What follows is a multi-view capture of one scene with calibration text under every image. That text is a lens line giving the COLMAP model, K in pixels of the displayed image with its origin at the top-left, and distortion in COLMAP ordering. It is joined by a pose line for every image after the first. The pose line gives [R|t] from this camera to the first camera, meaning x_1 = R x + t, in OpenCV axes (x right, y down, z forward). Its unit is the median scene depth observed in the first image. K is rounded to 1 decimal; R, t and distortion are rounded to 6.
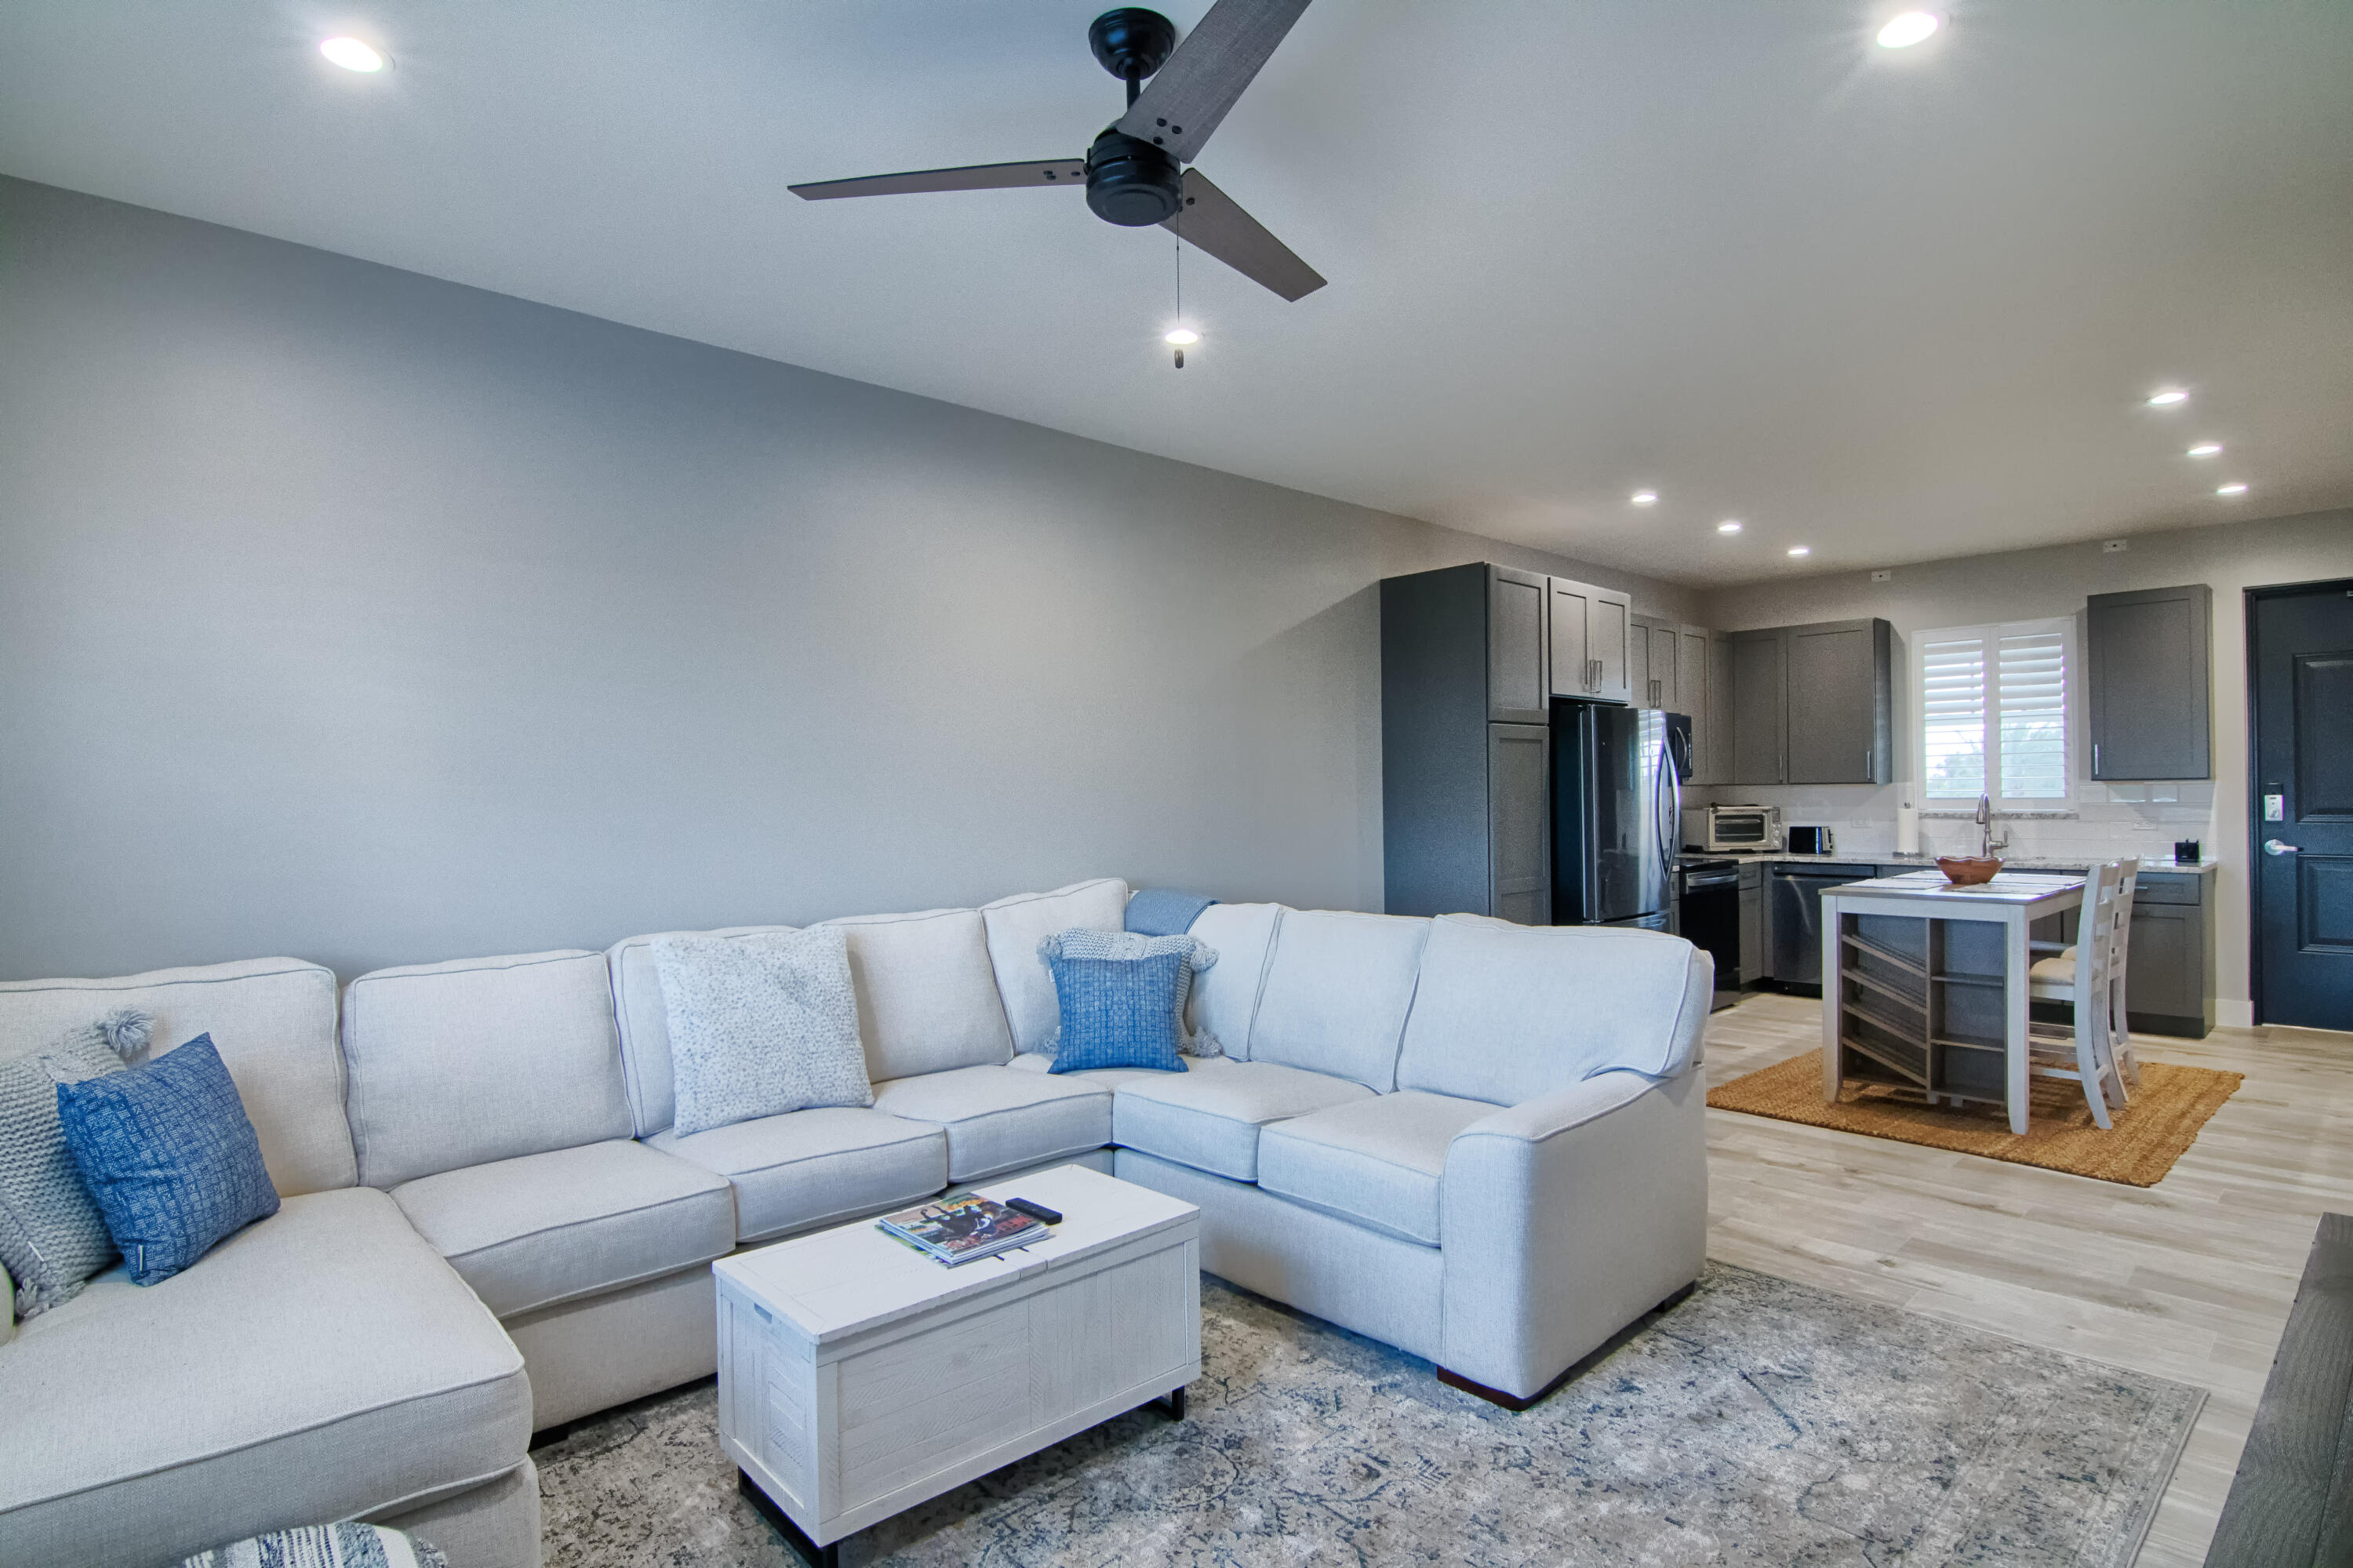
lens RADIAL K [[1213.9, 0, 1179.8], [0, 1213.9, 789.1], [0, 0, 1]] dist [-0.001398, -0.007960]
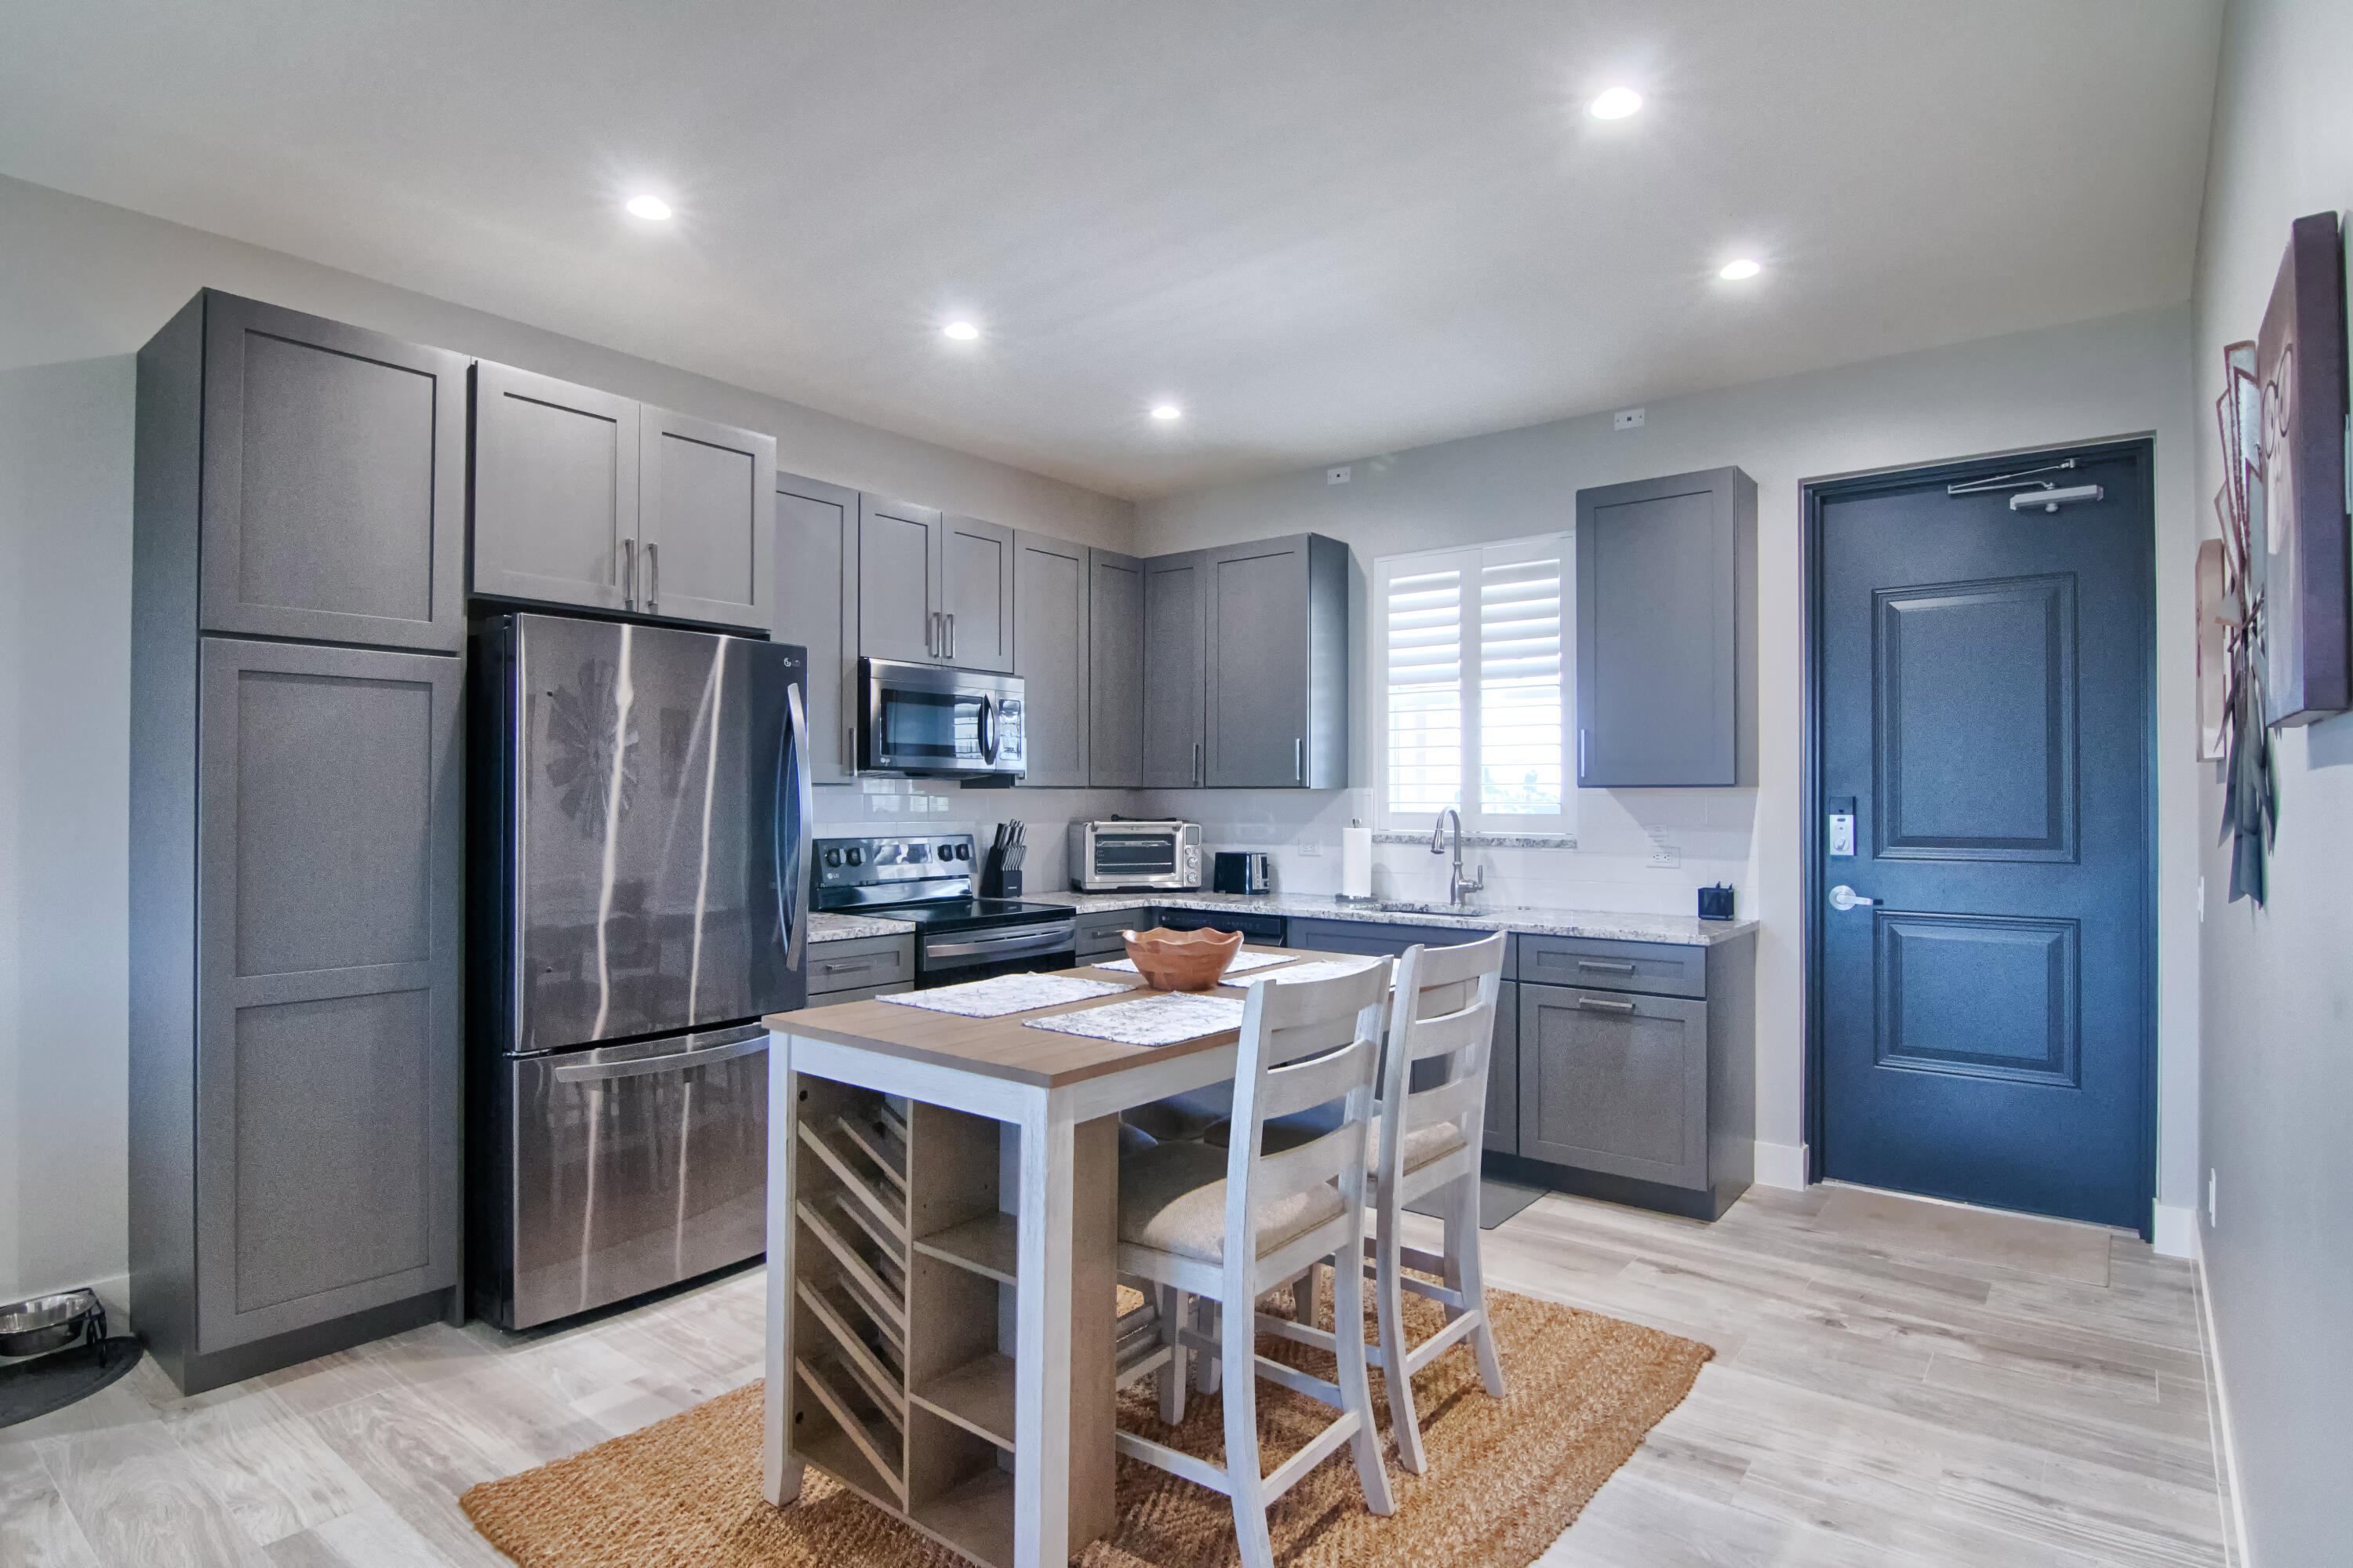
lens RADIAL K [[1213.9, 0, 1166.9], [0, 1213.9, 794.6], [0, 0, 1]] dist [-0.001398, -0.007960]
pose [[0.990938, 0.015414, 0.133432, 0.428629], [-0.015232, 0.999881, -0.002389, 0.001282], [-0.133453, 0.000335, 0.991055, 0.381565]]
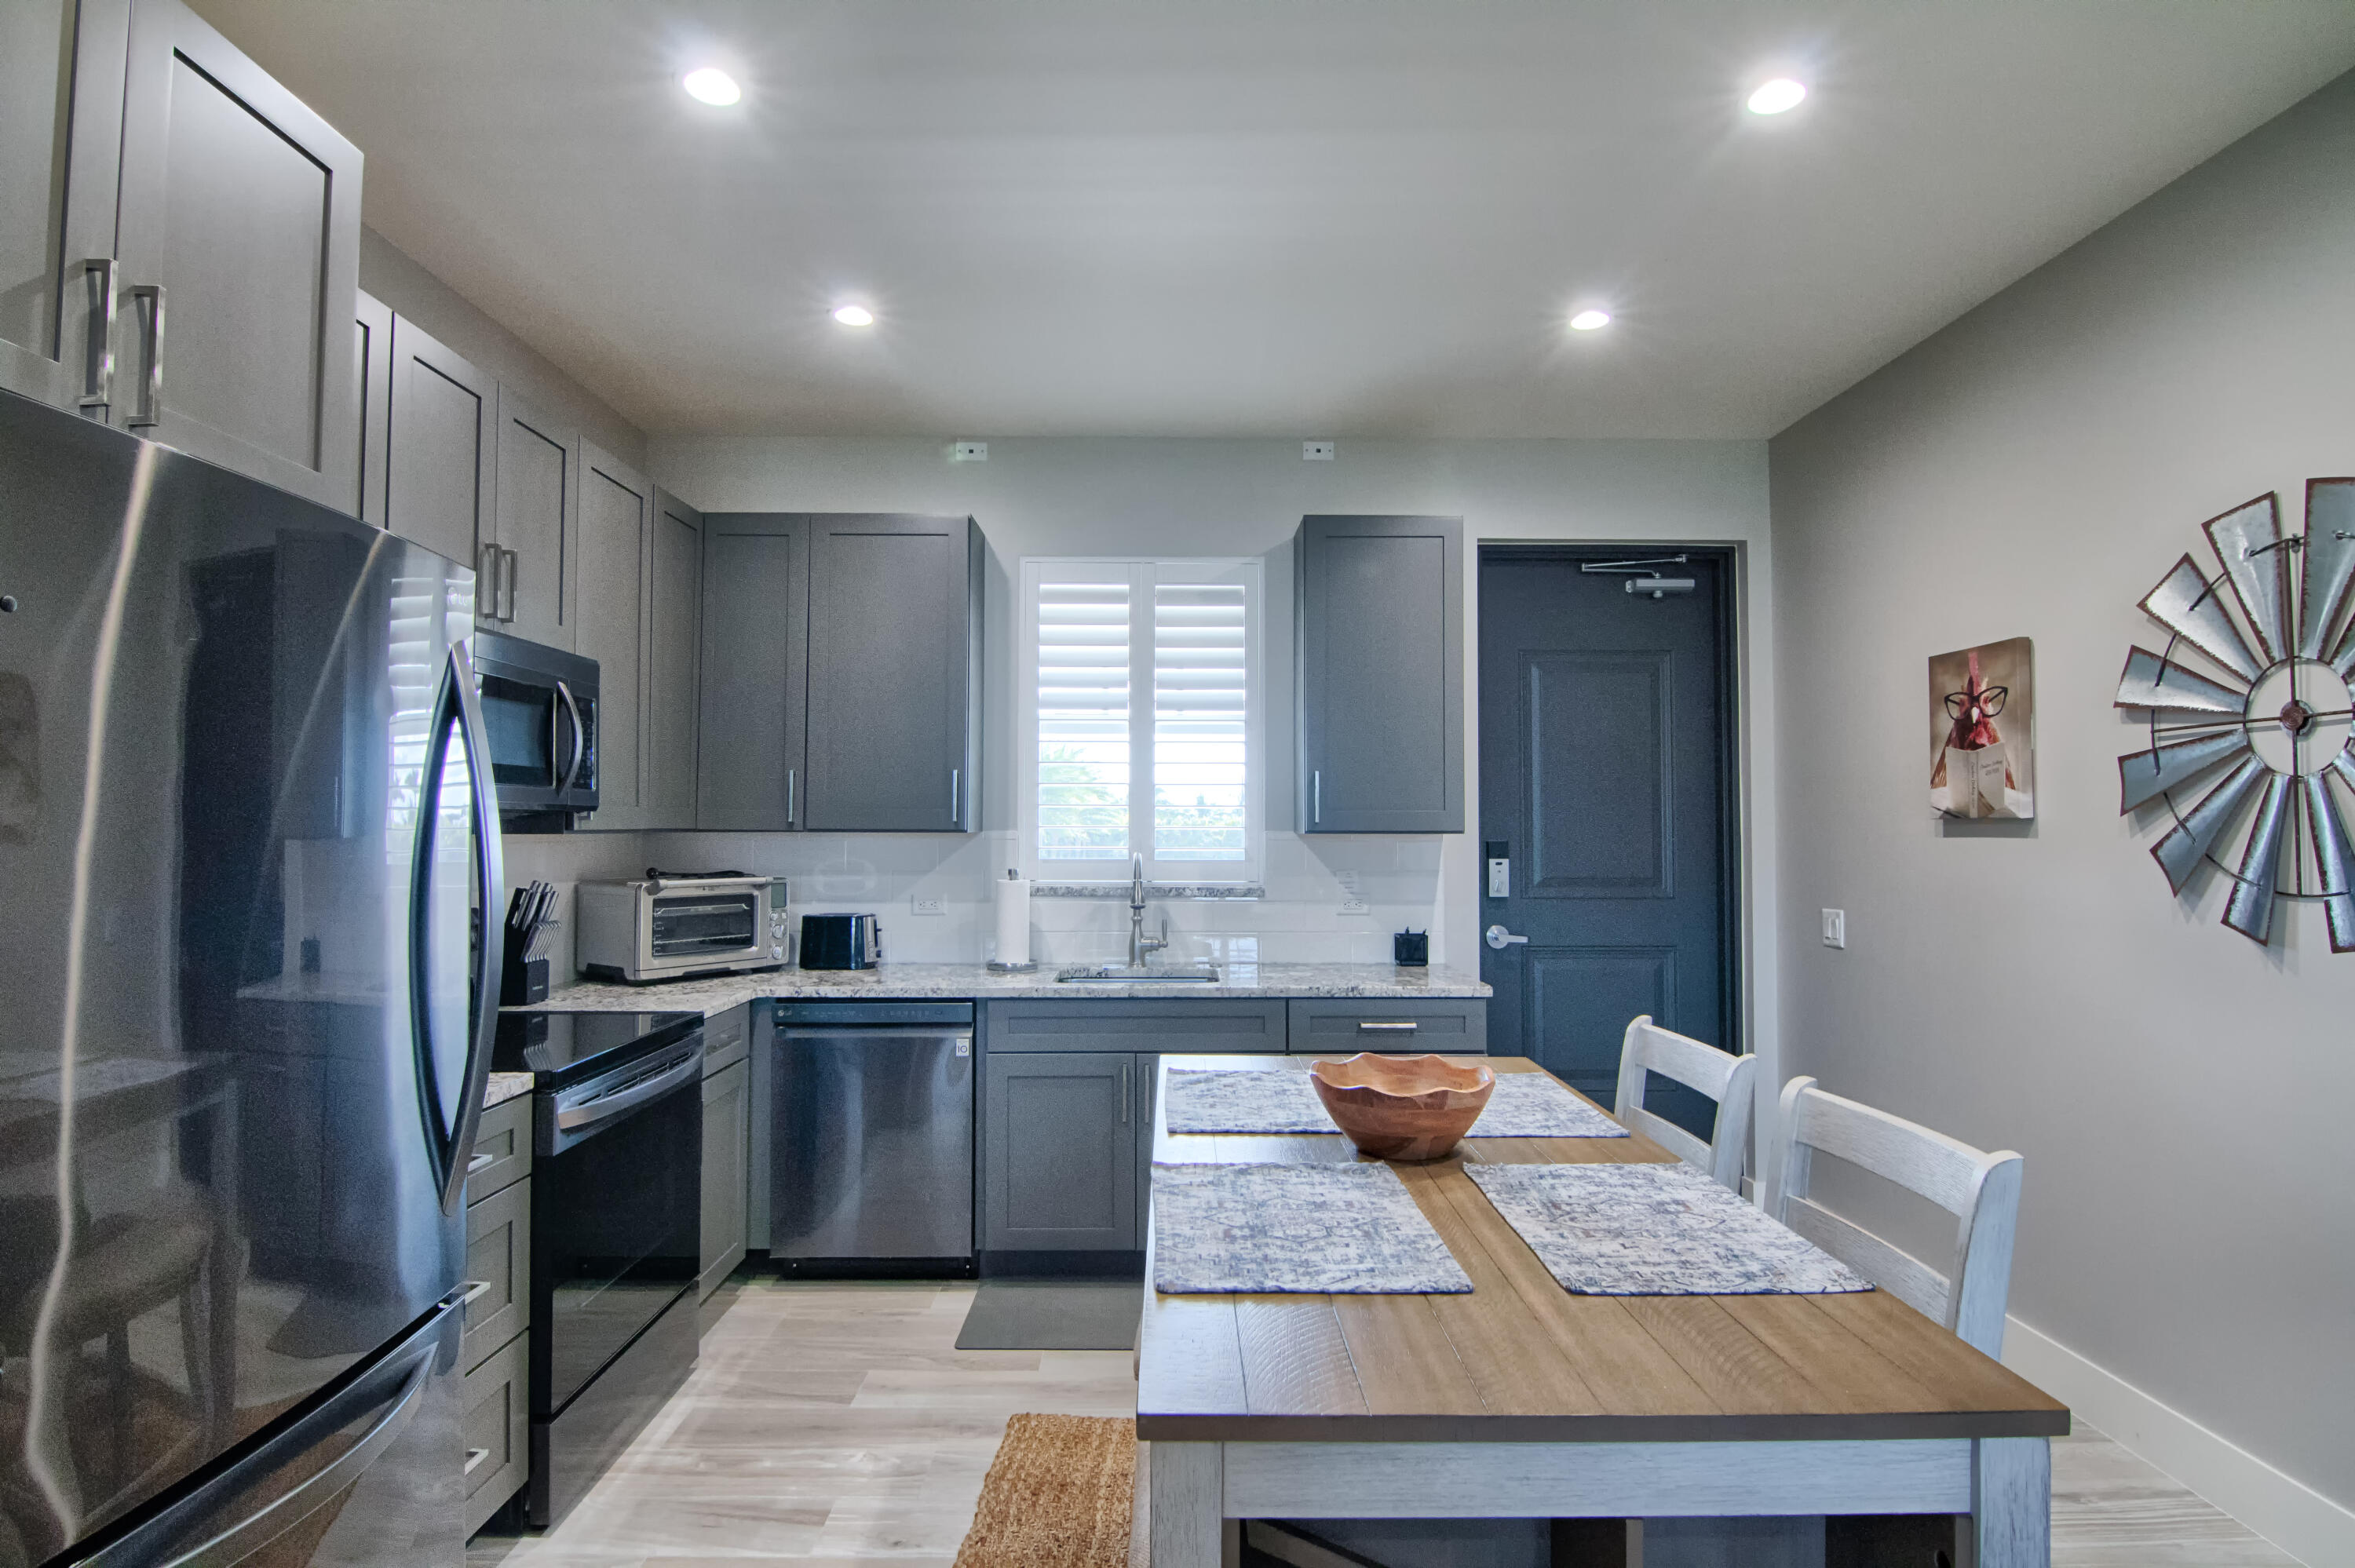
lens RADIAL K [[1214.8, 0, 1179.4], [0, 1214.8, 780.0], [0, 0, 1]] dist [-0.001398, -0.007960]
pose [[0.686350, 0.041620, 0.726079, 0.269944], [-0.013369, 0.998914, -0.044622, -0.005187], [-0.727148, 0.020919, 0.686162, 0.600660]]
